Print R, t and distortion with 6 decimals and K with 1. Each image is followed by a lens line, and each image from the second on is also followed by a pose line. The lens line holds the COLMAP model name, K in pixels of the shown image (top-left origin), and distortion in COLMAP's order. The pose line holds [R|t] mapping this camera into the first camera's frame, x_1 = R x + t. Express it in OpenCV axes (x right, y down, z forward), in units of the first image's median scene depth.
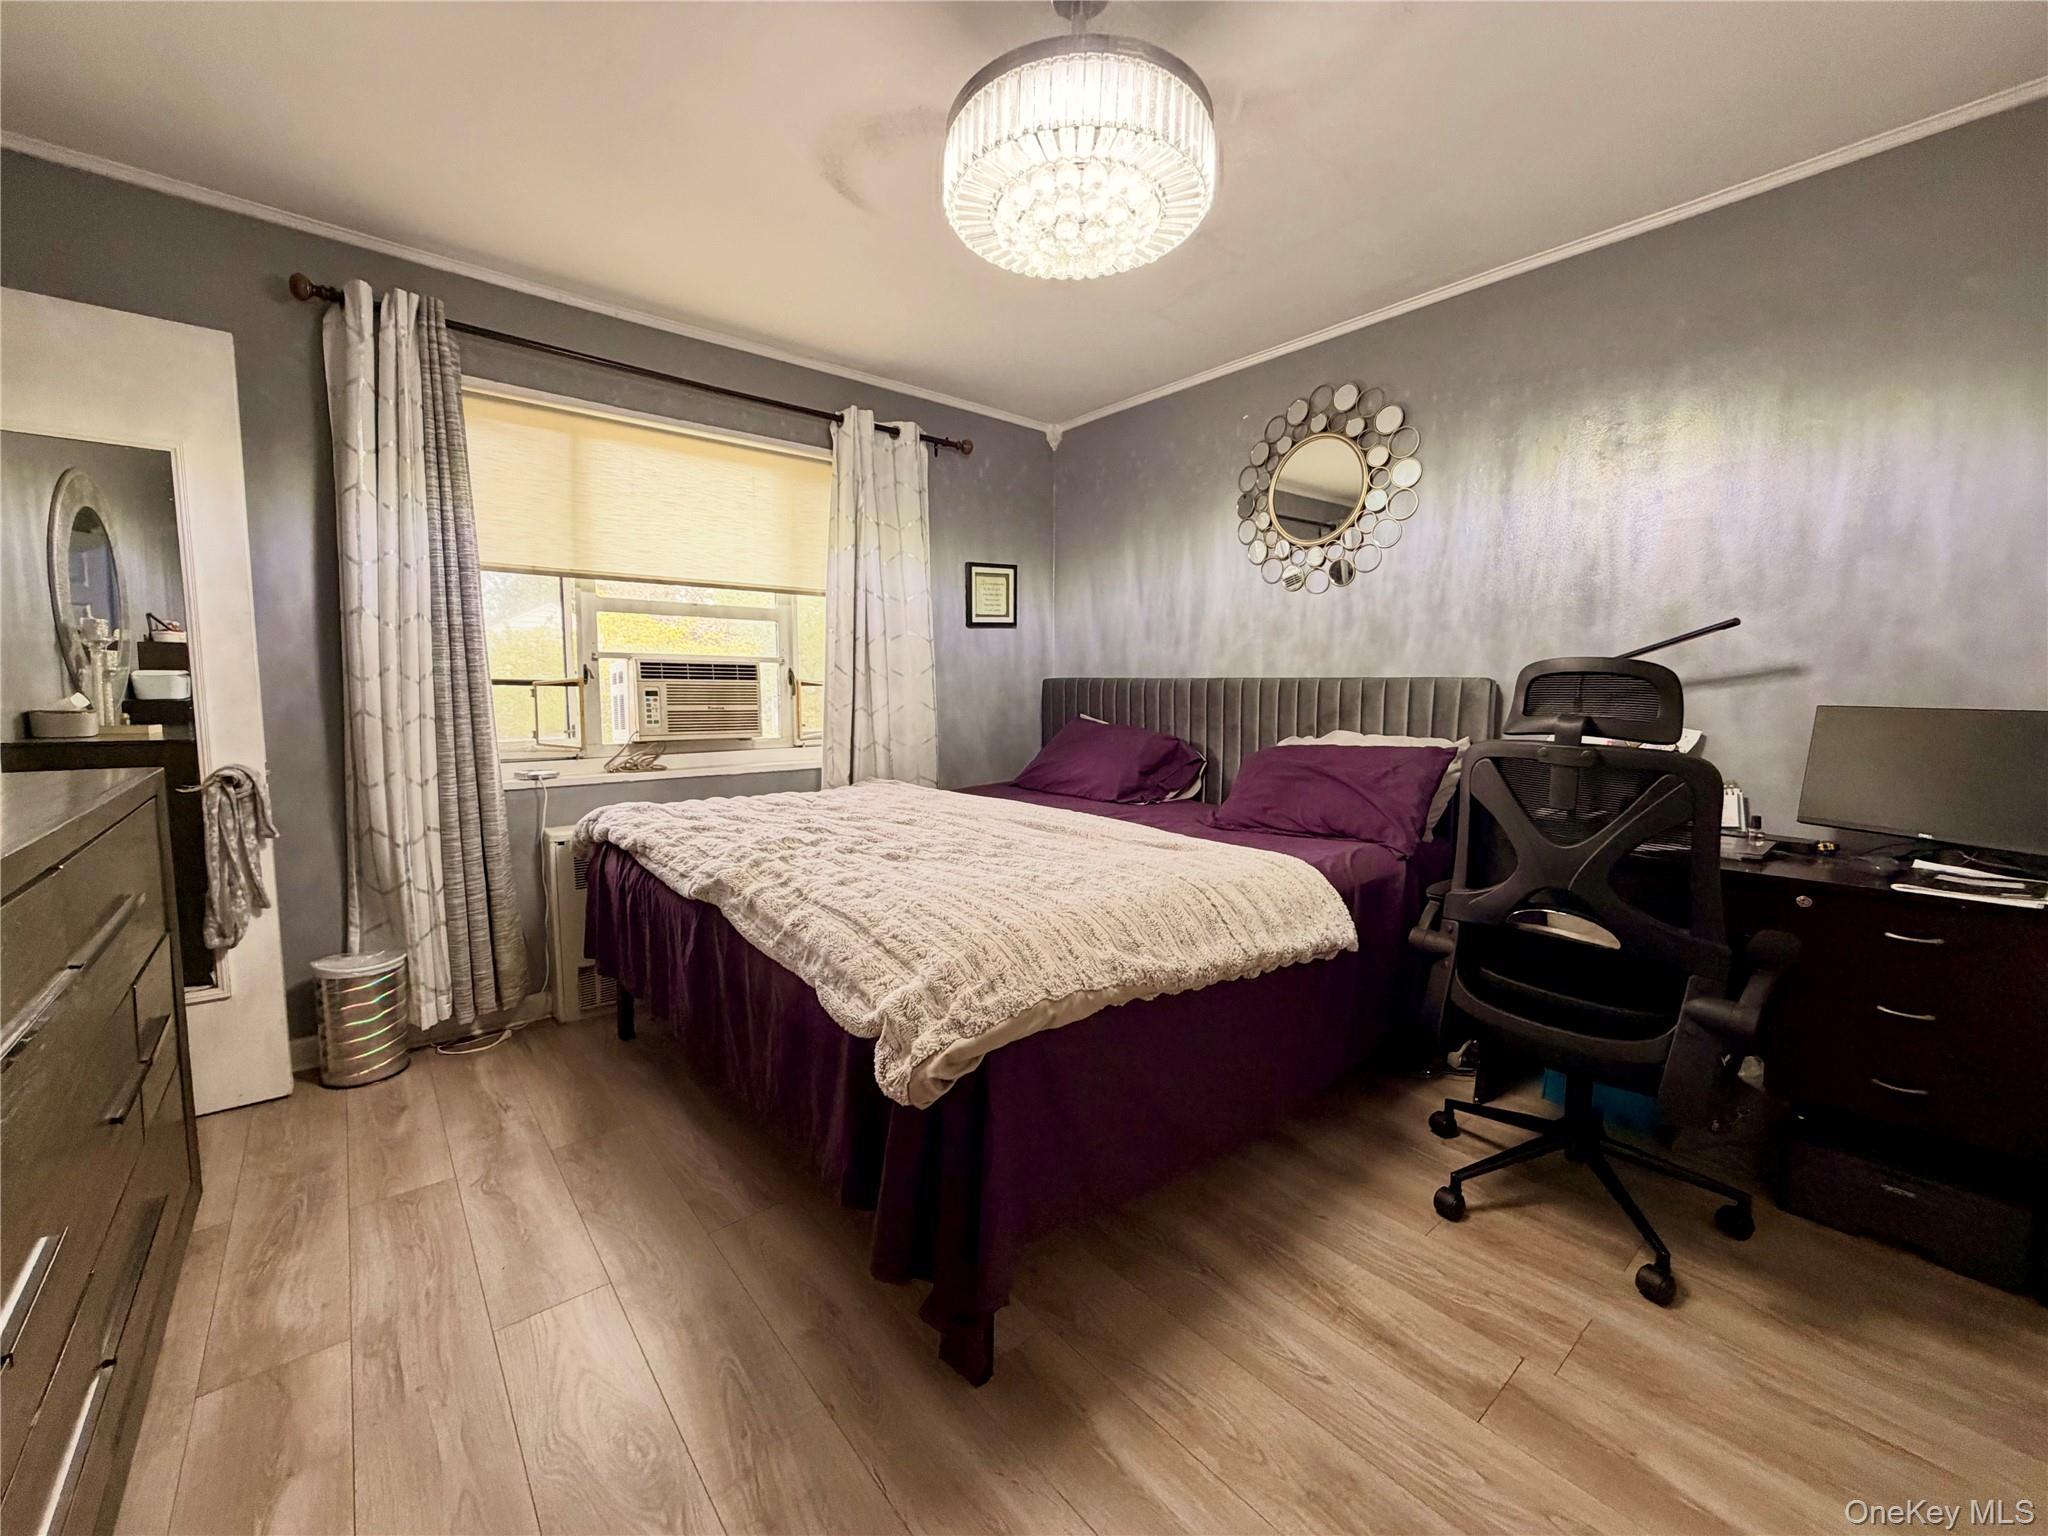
lens RADIAL K [[819.9, 0, 1026.0], [0, 819.9, 762.9], [0, 0, 1]] dist [0.001937, 0.000402]
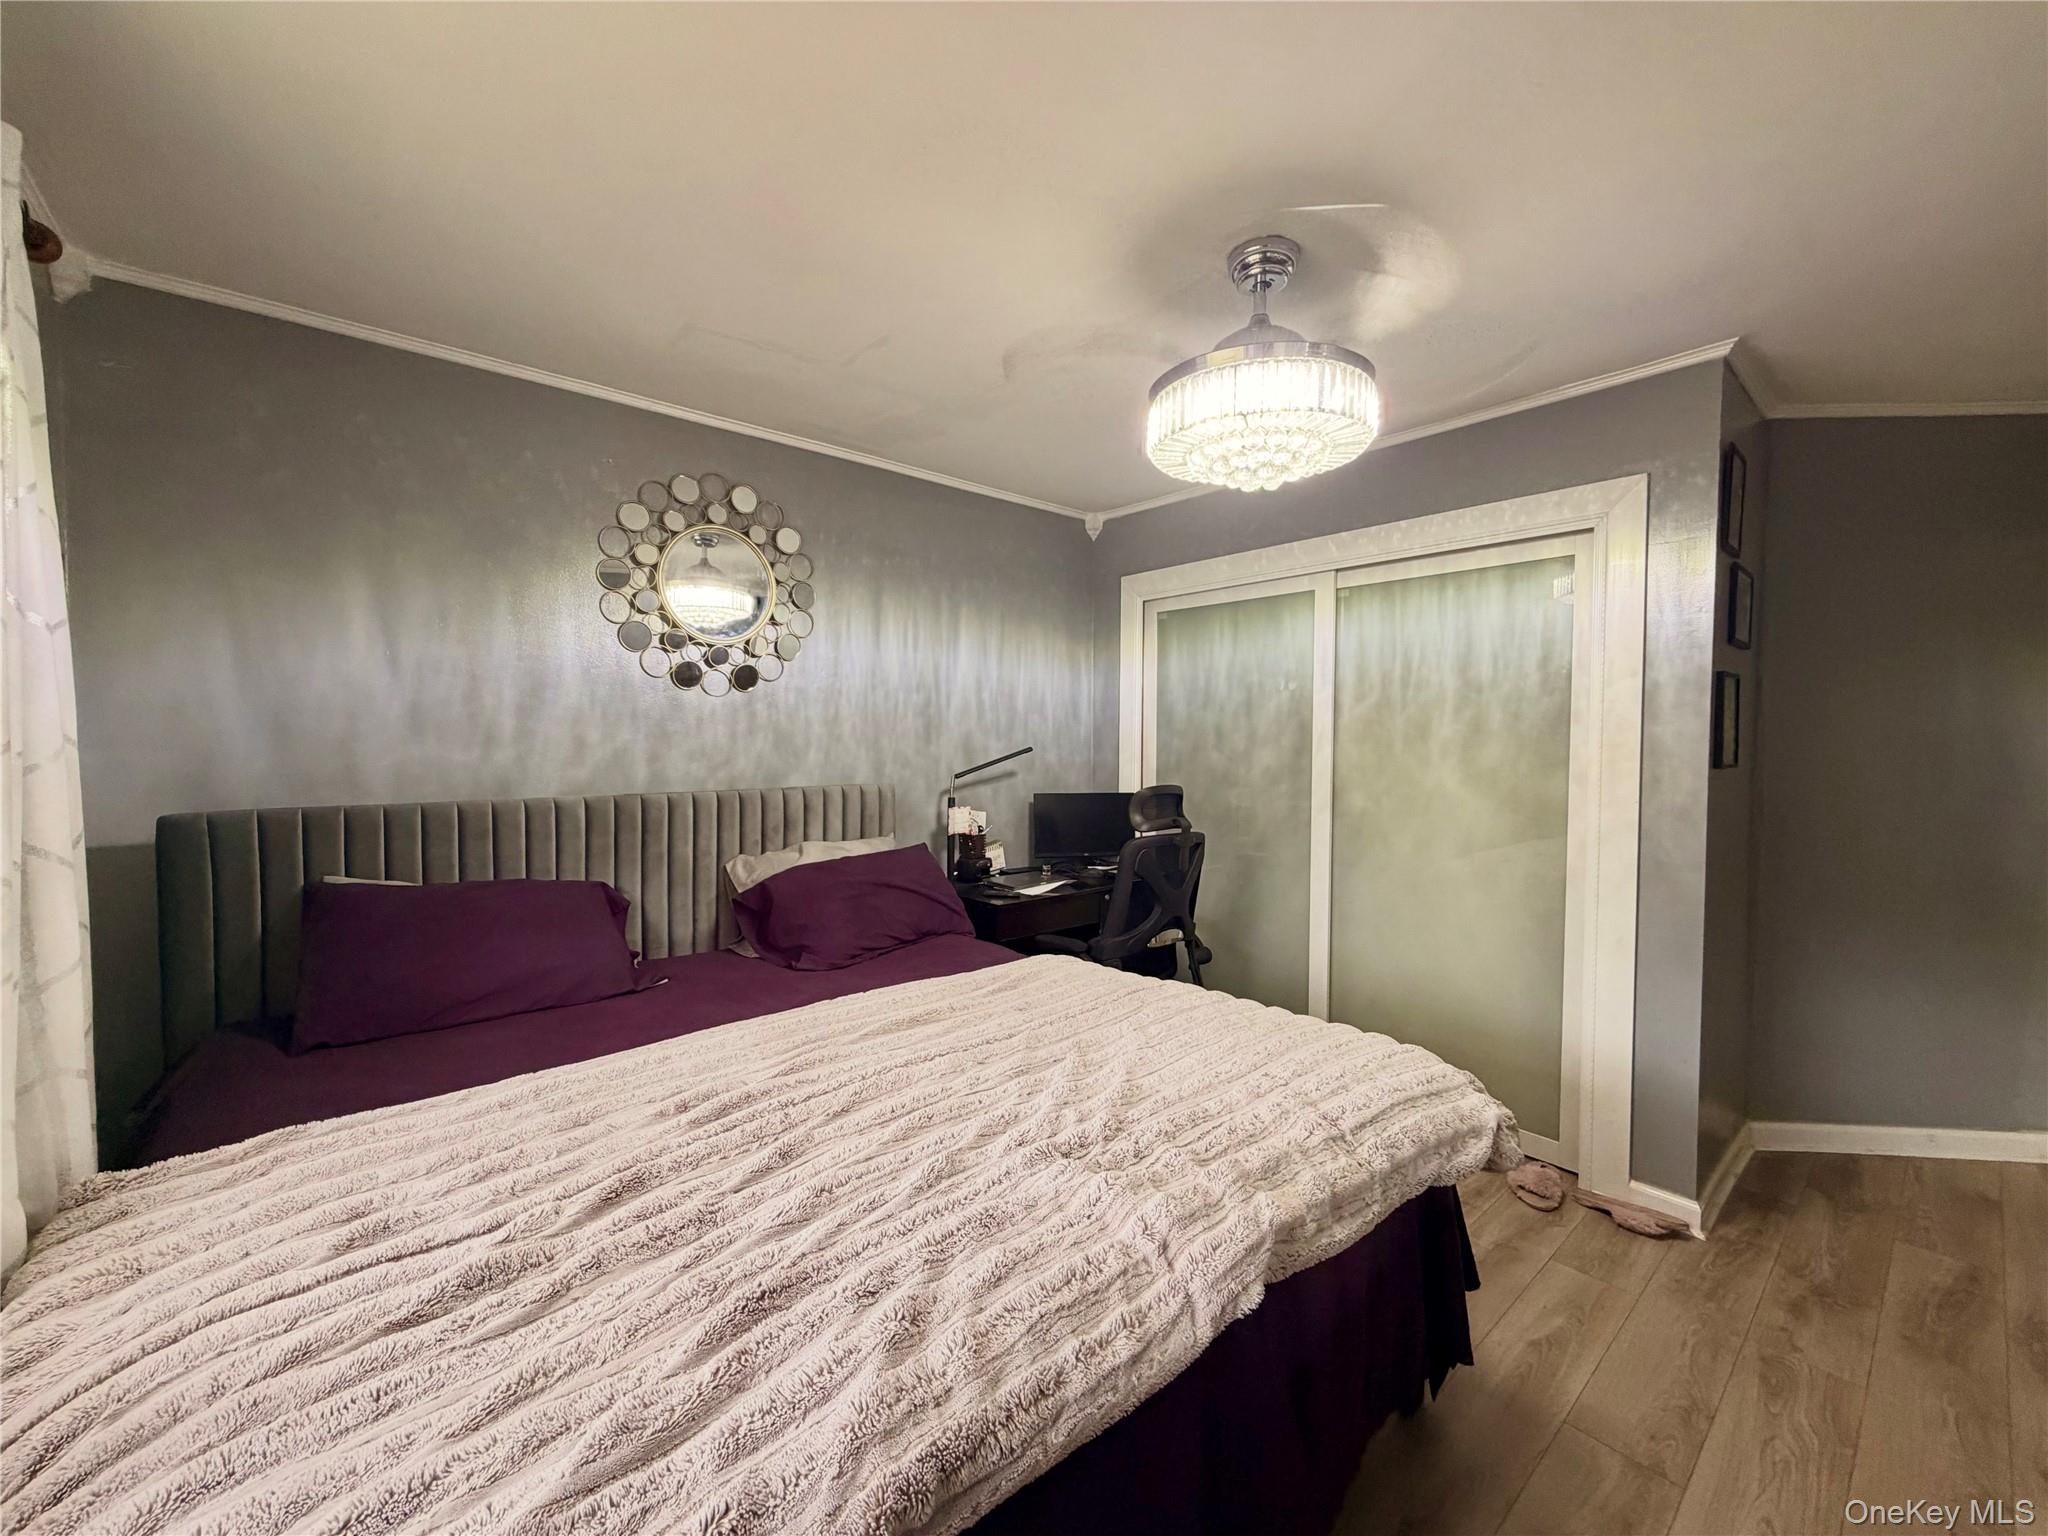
lens RADIAL K [[819.9, 0, 1025.3], [0, 819.9, 761.6], [0, 0, 1]] dist [0.001937, 0.000402]
pose [[-0.011831, -0.039055, 0.999167, -0.602509], [0.086490, 0.995452, 0.039934, -0.150466], [-0.996182, 0.086890, -0.008399, 0.717568]]
